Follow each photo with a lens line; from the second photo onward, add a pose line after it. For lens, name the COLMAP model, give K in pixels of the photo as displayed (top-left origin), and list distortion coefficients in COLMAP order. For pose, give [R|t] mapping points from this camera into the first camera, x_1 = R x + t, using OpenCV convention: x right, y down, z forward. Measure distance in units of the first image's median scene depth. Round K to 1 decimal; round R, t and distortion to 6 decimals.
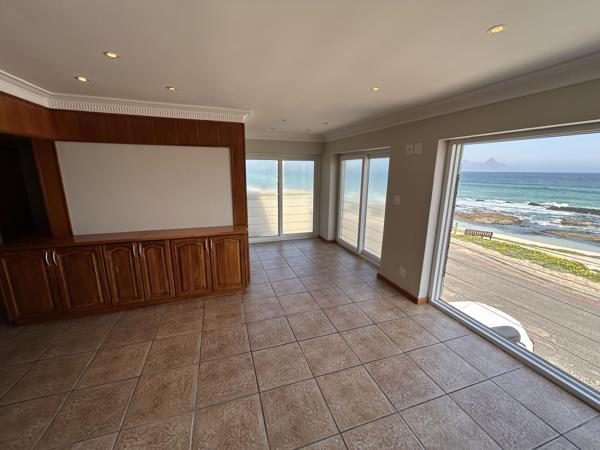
lens RADIAL K [[242.3, 0, 299.7], [0, 242.3, 225.5], [0, 0, 1]] dist [-0.003779, -0.000424]
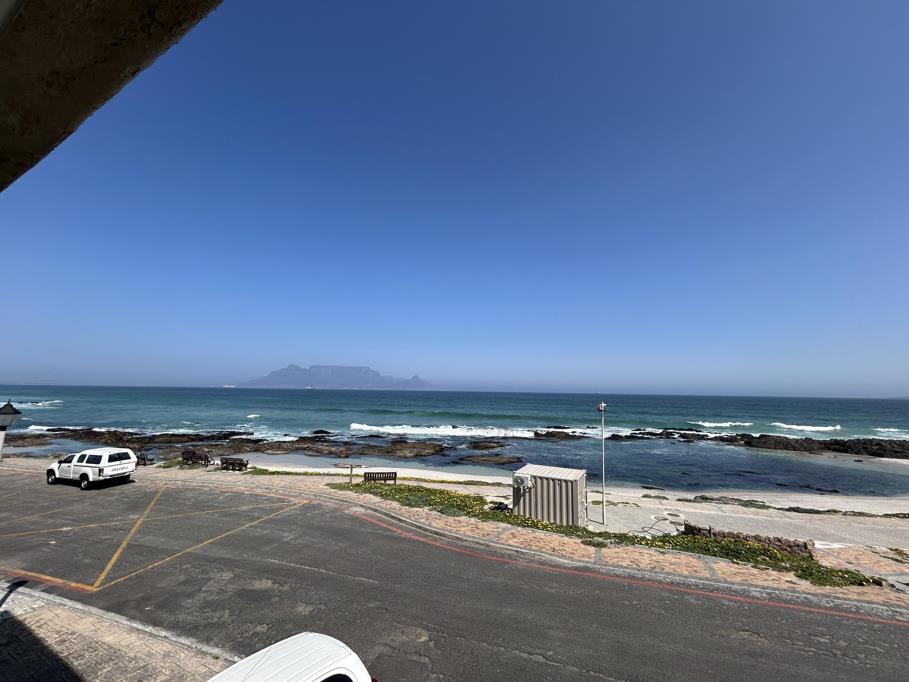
lens RADIAL K [[367.1, 0, 460.5], [0, 367.1, 340.1], [0, 0, 1]] dist [-0.003779, -0.000424]
pose [[0.719487, 0.097370, 0.687646, 0.154726], [0.147358, 0.946177, -0.288159, -0.001392], [-0.678693, 0.308656, 0.666414, 0.017309]]
